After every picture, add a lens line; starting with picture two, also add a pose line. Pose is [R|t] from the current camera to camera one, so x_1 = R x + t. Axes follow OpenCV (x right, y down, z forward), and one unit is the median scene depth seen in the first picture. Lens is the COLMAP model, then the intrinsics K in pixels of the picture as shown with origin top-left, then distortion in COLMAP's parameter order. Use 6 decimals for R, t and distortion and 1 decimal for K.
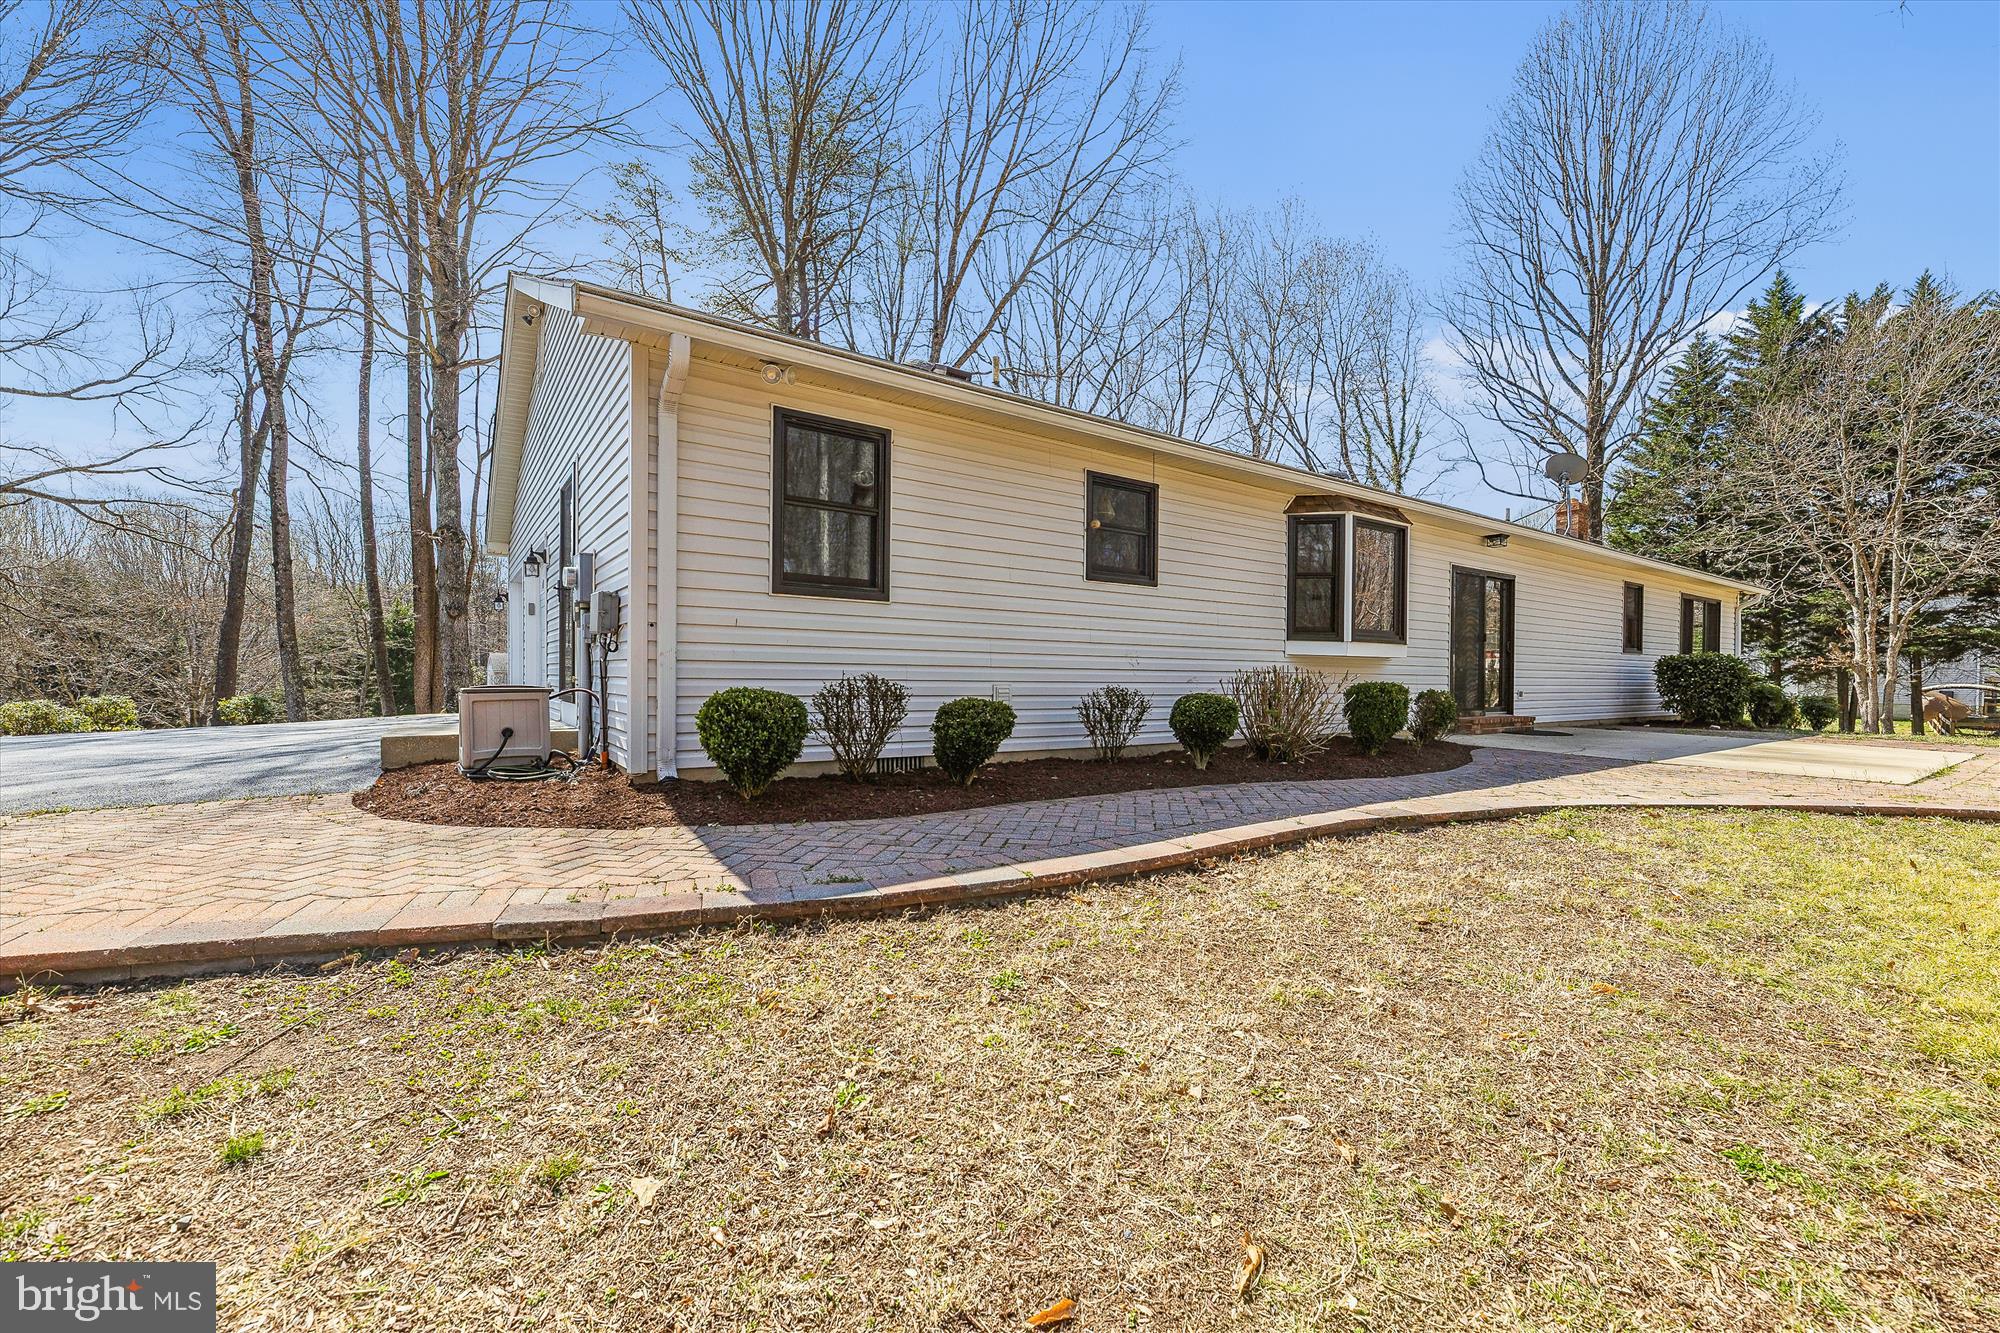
lens RADIAL K [[807.2, 0, 1009.4], [0, 807.2, 673.0], [0, 0, 1]] dist [0.000862, -0.000177]
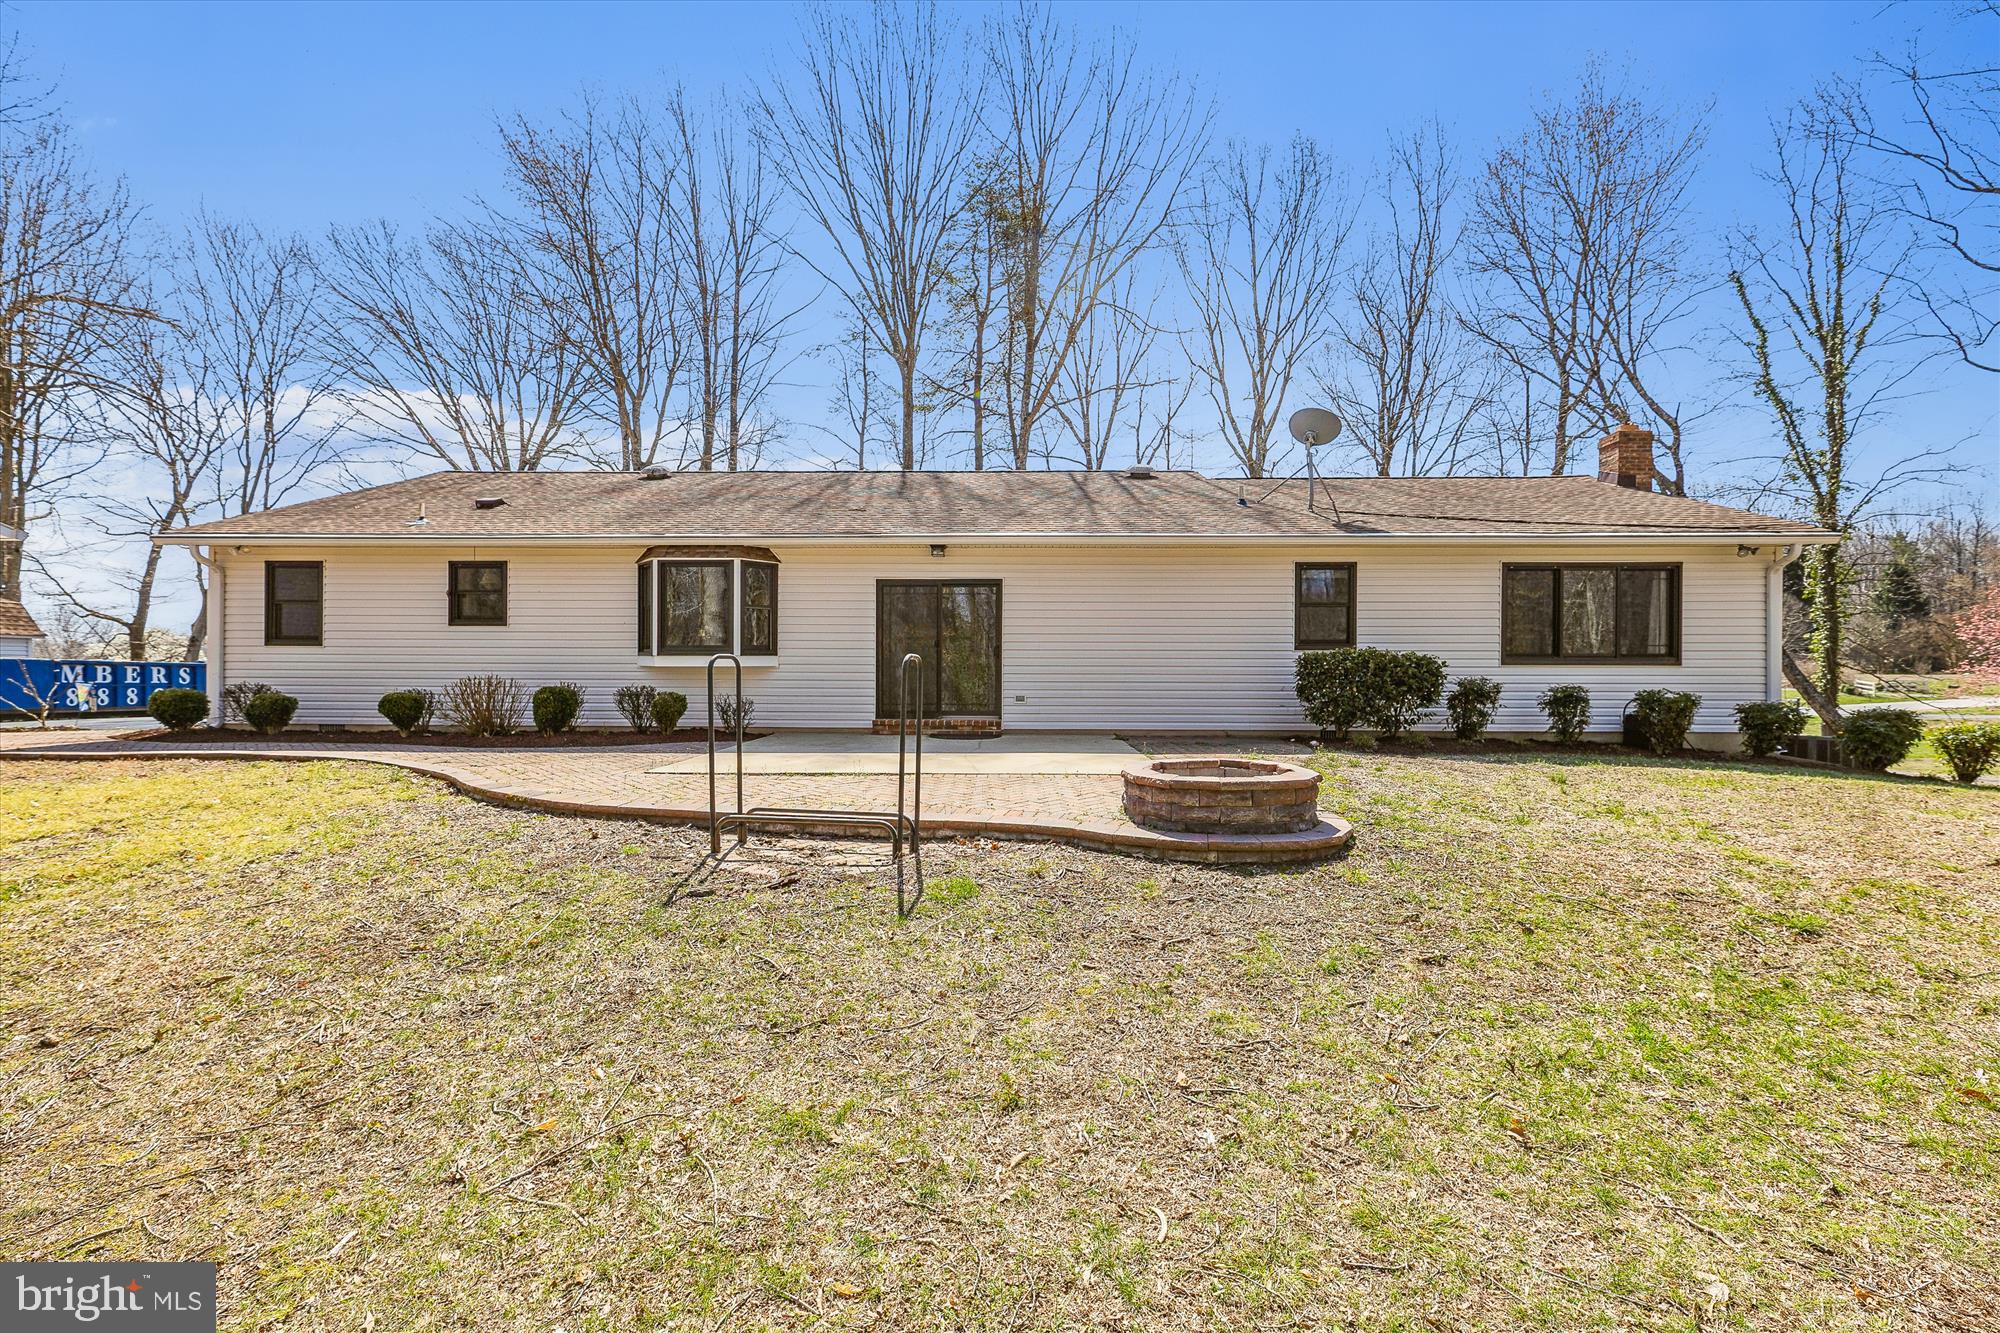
lens RADIAL K [[807.2, 0, 1009.4], [0, 807.2, 673.0], [0, 0, 1]] dist [0.000862, -0.000177]
pose [[0.818664, 0.018315, -0.573981, 2.024132], [-0.005104, 0.999684, 0.024619, -0.058828], [0.574251, -0.017225, 0.818498, 0.252629]]
